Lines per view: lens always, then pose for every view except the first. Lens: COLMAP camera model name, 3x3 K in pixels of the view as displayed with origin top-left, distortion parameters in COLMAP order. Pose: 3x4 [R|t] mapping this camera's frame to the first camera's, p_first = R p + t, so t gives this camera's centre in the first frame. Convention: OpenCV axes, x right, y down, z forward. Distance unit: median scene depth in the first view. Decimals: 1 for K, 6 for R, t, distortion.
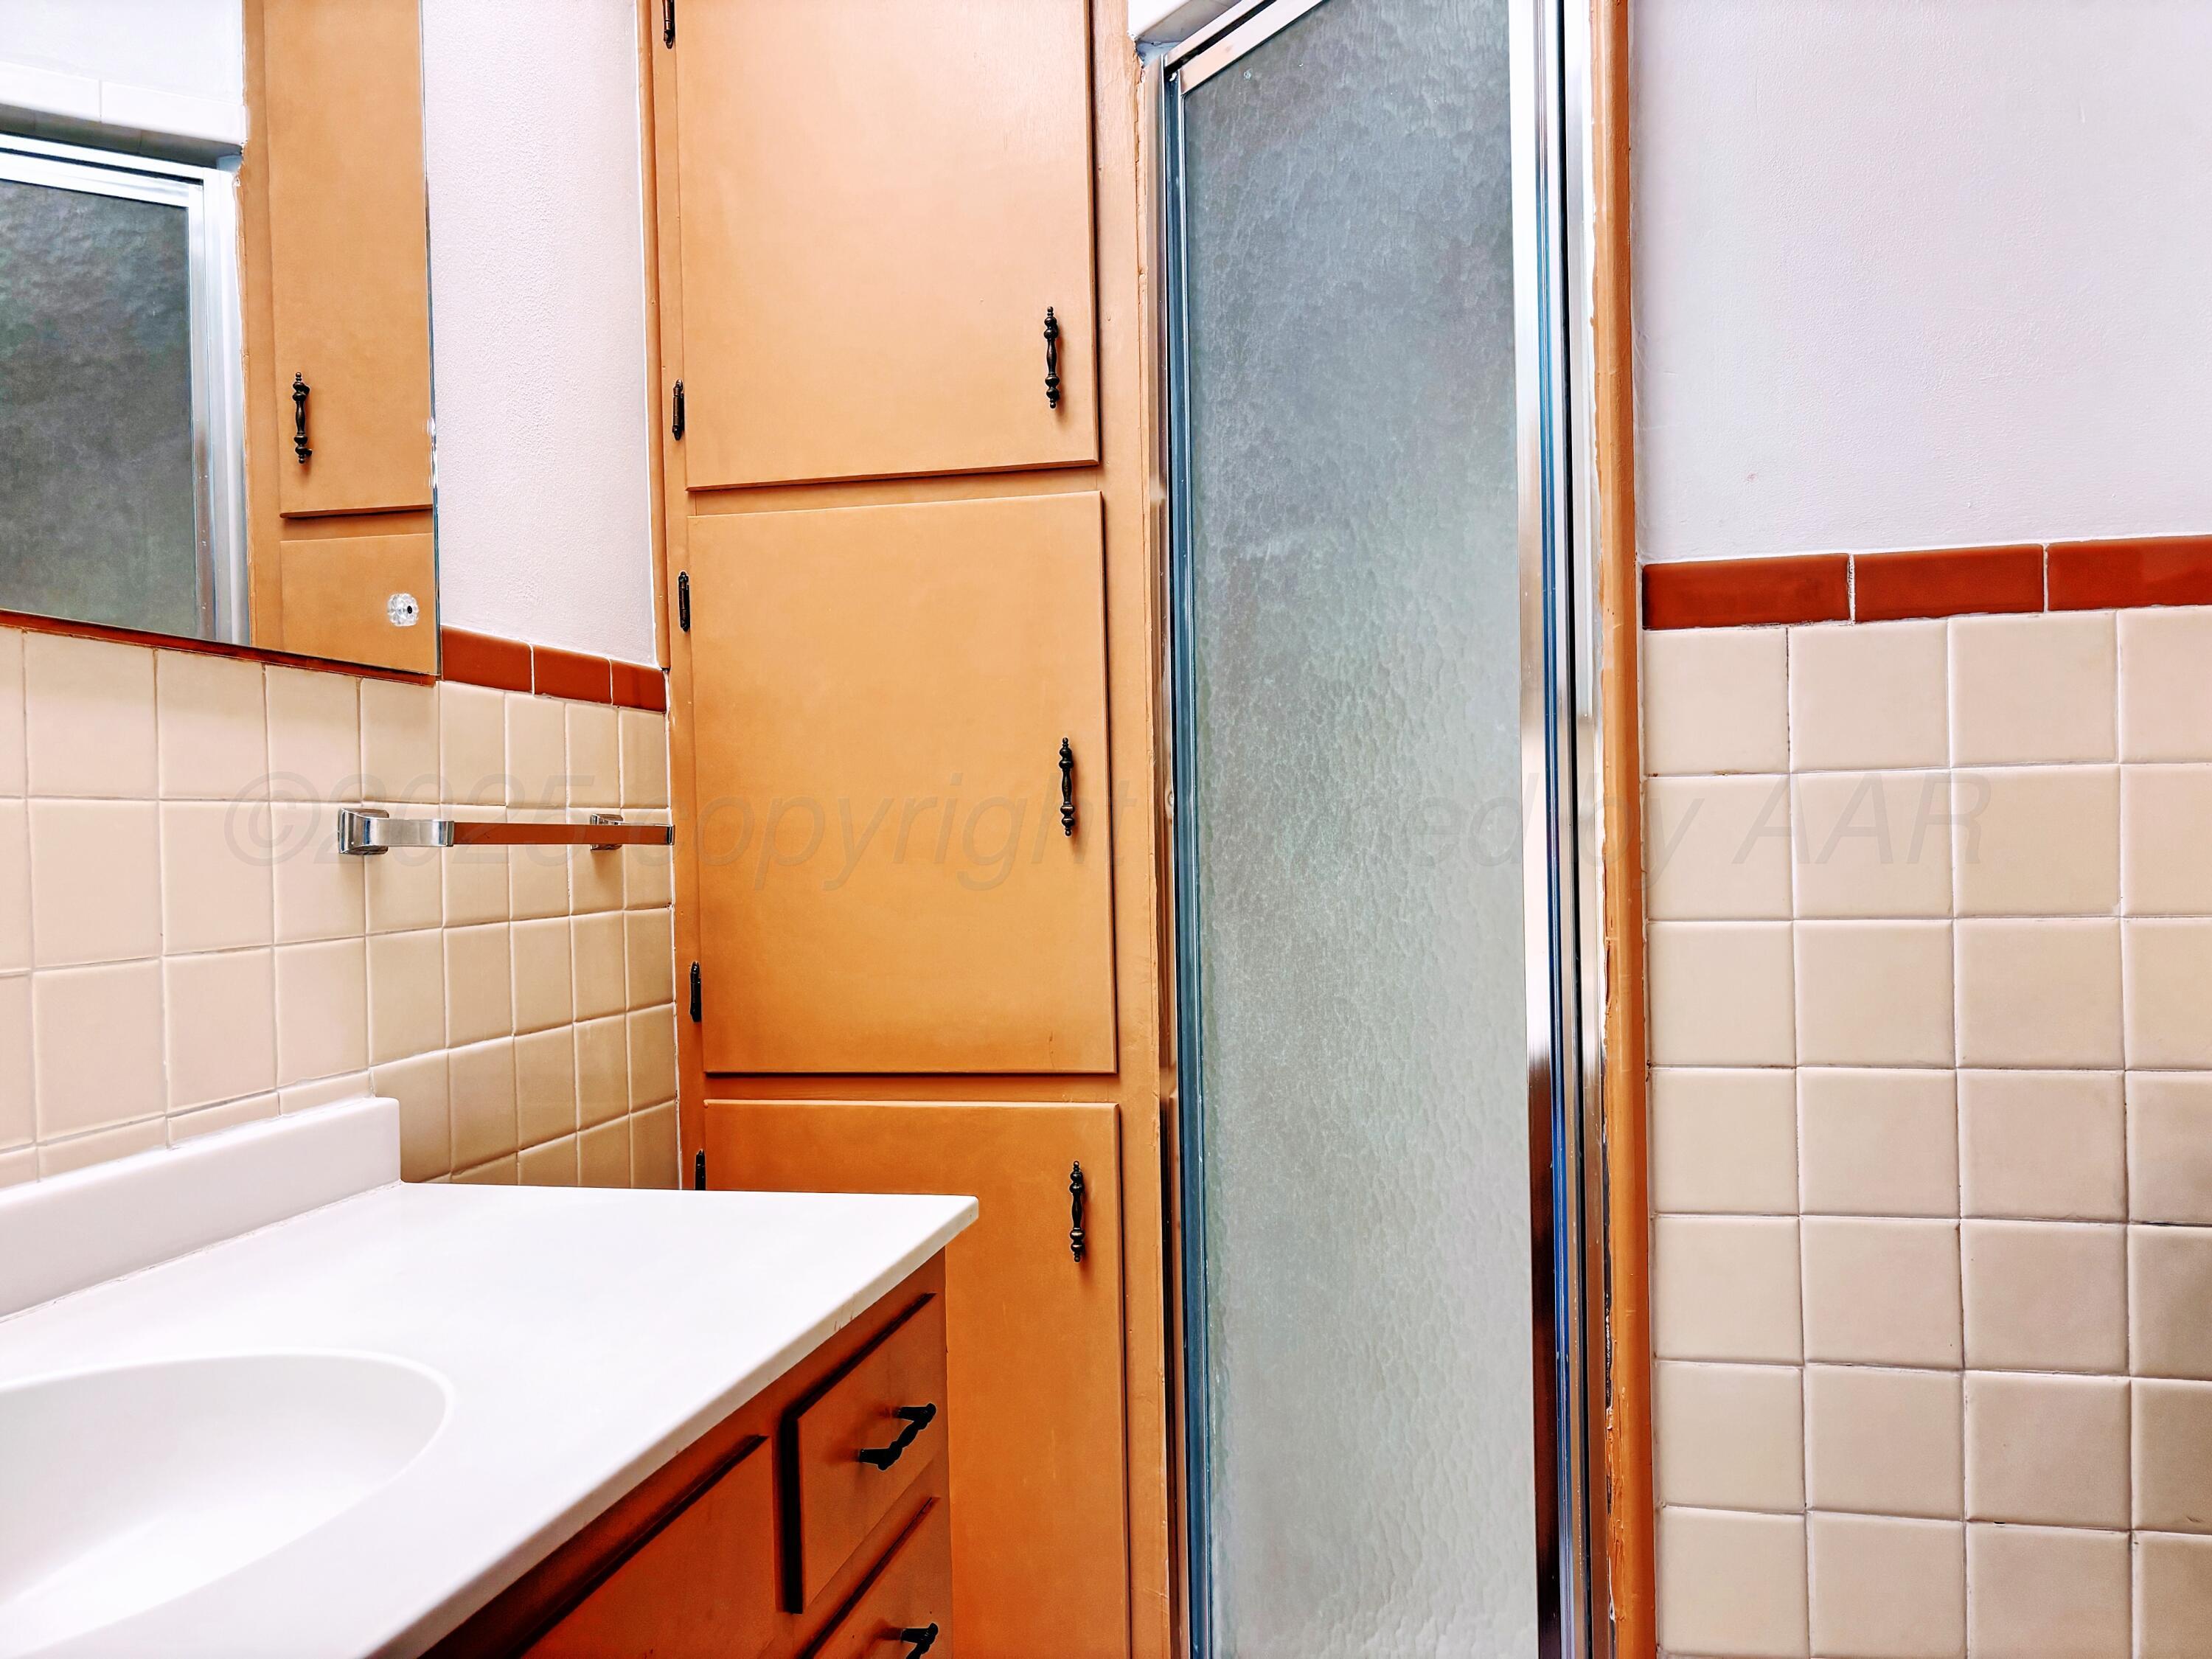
lens RADIAL K [[1674.5, 0, 1108.9], [0, 1674.5, 836.4], [0, 0, 1]] dist [0.028667, -0.024611]
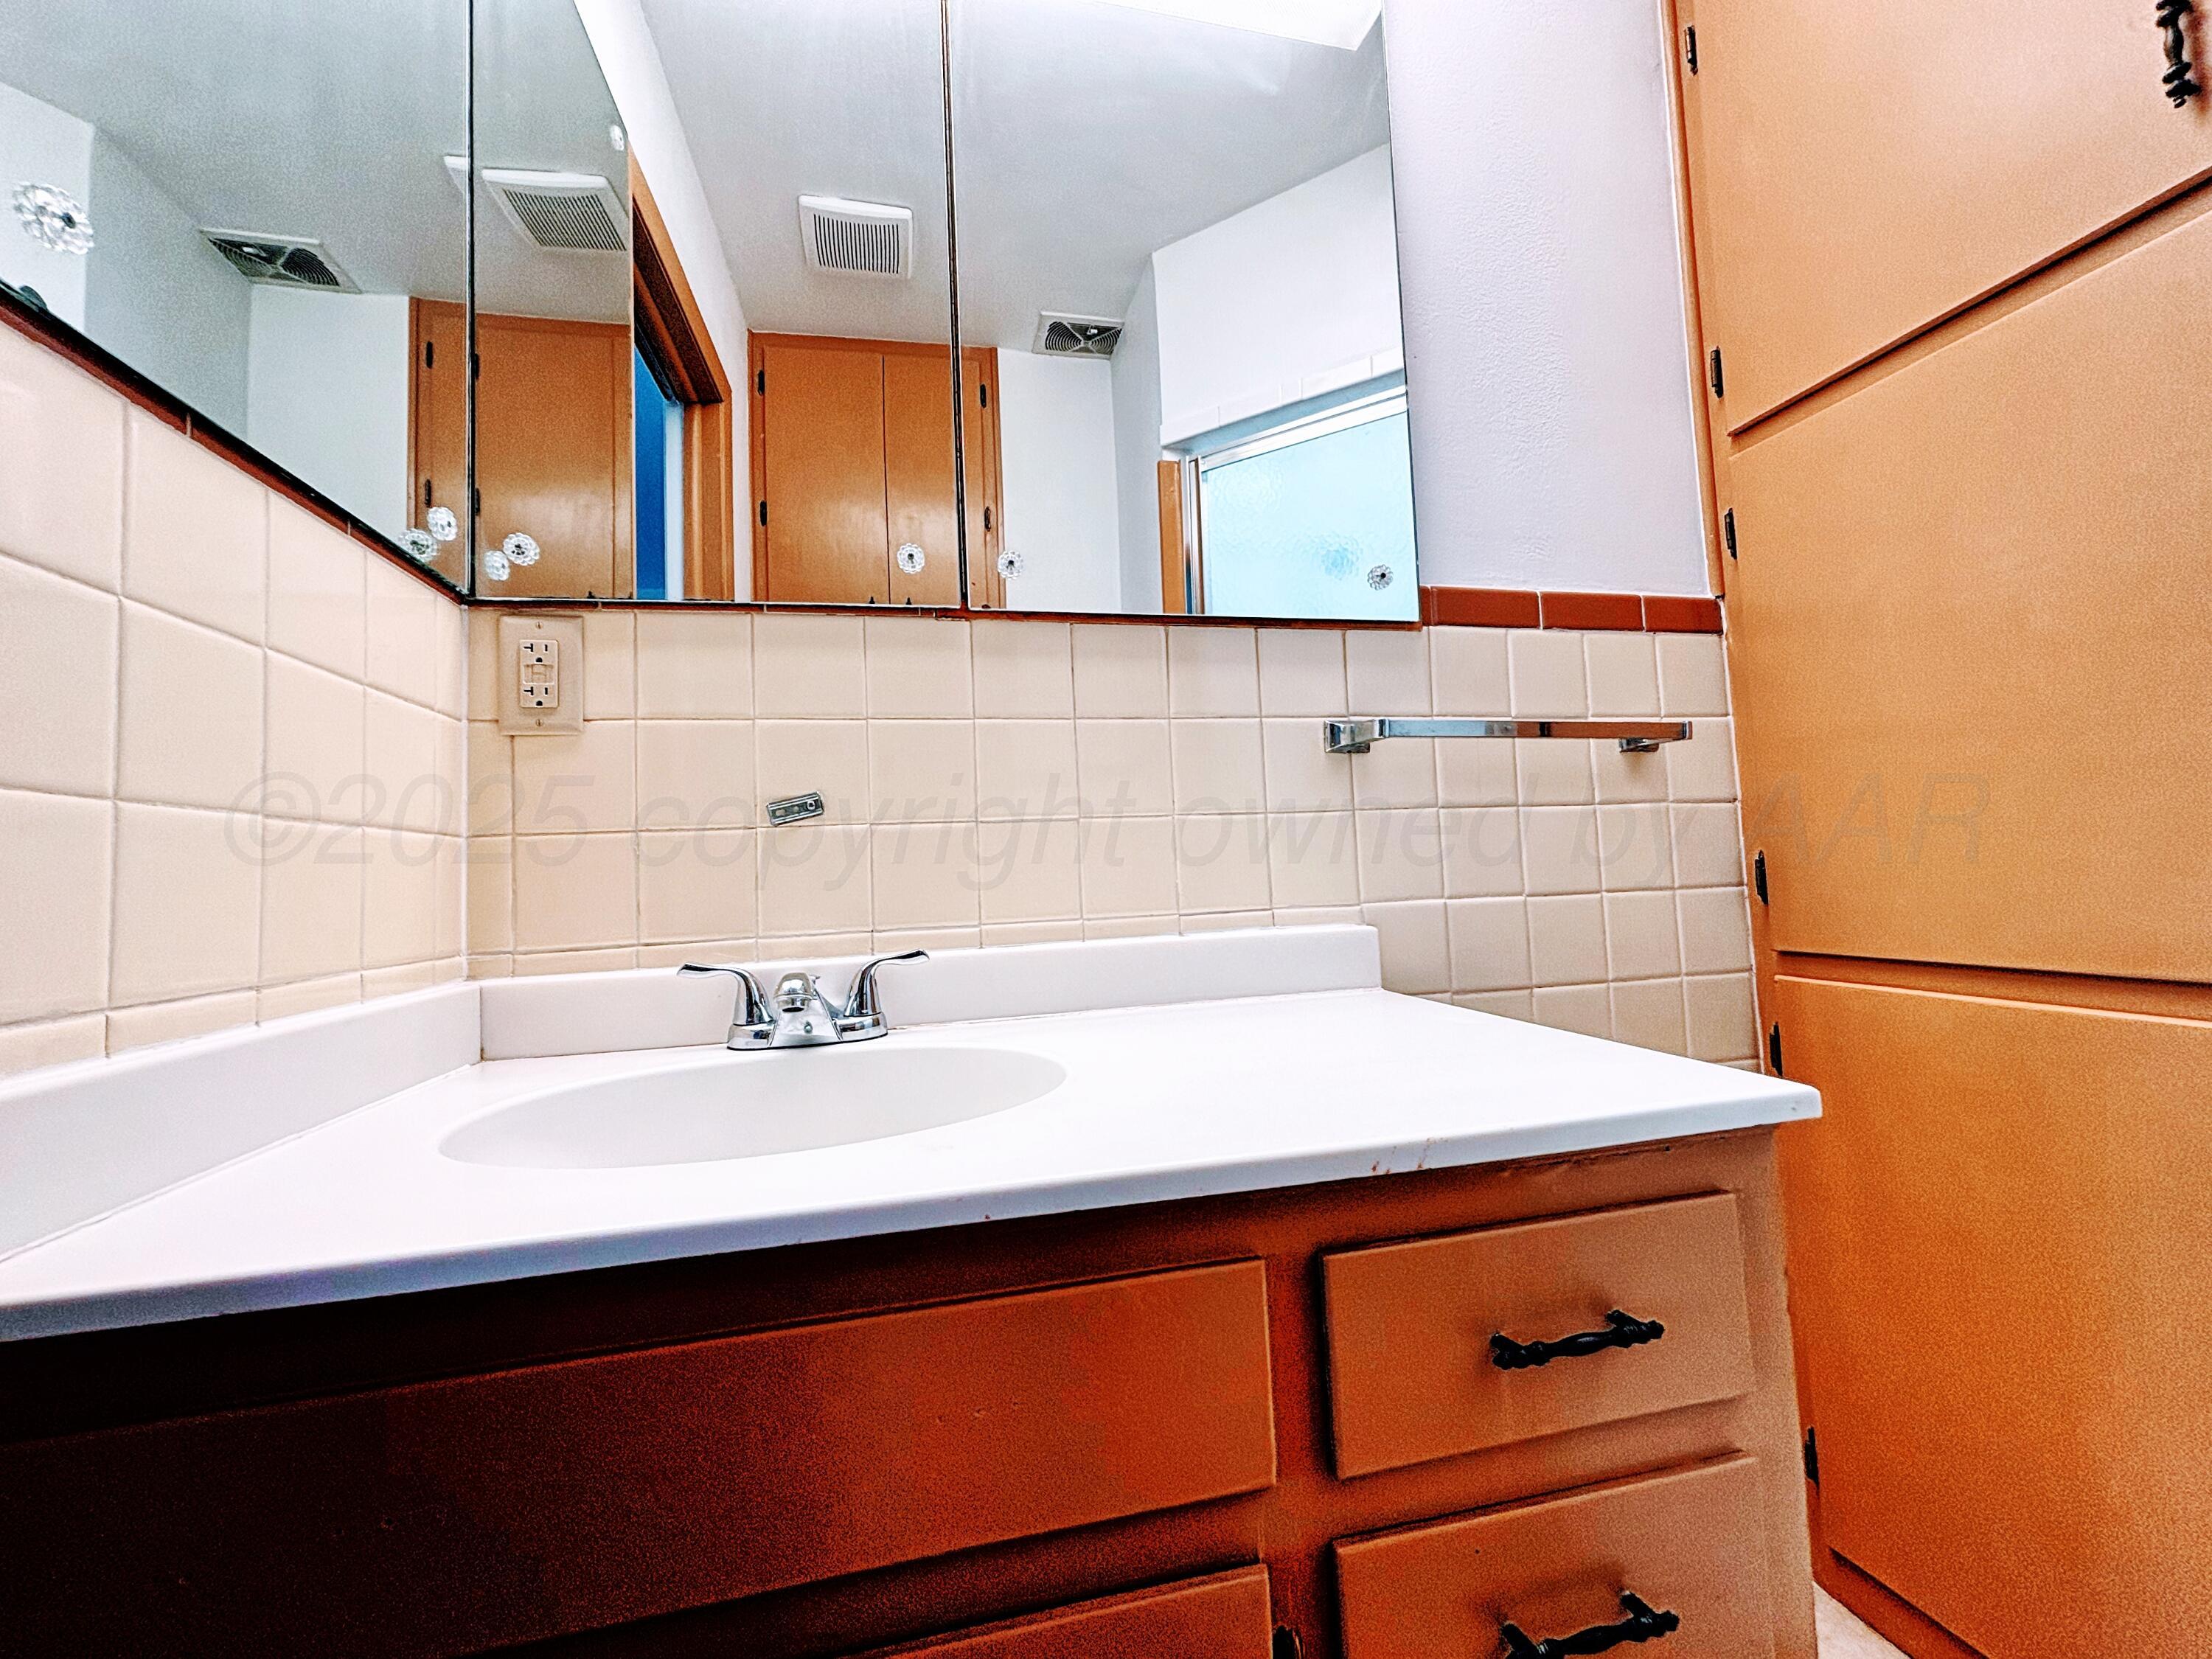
lens RADIAL K [[890.9, 0, 1111.2], [0, 890.9, 820.8], [0, 0, 1]] dist [-0.000291, 0.000228]
pose [[0.416684, -0.046297, -0.907871, 0.118476], [0.027886, 0.998883, -0.038140, 0.071240], [0.908623, -0.009424, 0.417510, 0.393147]]
